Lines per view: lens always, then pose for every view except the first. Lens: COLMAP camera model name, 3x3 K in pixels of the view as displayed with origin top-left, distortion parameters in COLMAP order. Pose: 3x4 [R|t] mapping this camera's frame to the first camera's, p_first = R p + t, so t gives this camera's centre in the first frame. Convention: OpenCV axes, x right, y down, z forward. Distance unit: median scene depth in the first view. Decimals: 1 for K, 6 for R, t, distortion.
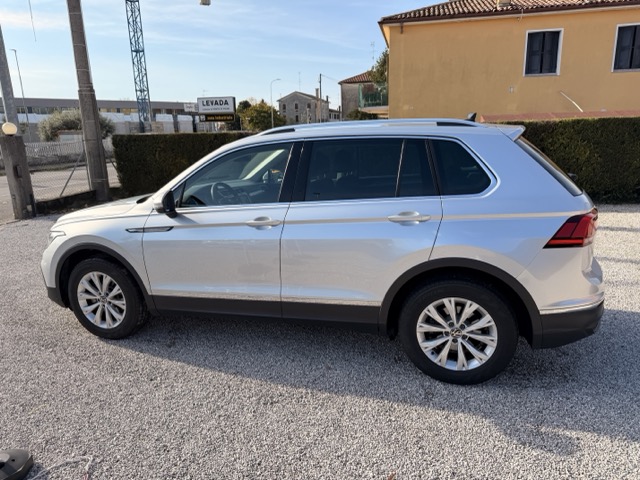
lens RADIAL K [[439.3, 0, 320.0], [0, 439.3, 240.0], [0, 0, 1]] dist [0.073241, -0.106520]
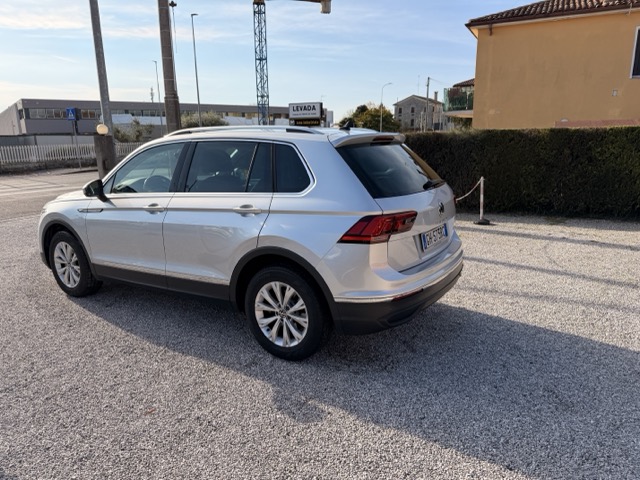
lens RADIAL K [[439.3, 0, 320.0], [0, 439.3, 240.0], [0, 0, 1]] dist [0.073241, -0.106520]
pose [[0.967508, 0.072677, -0.242168, 0.199055], [-0.074687, 0.997207, 0.000885, 0.003976], [0.241556, 0.017231, 0.970234, -0.023155]]
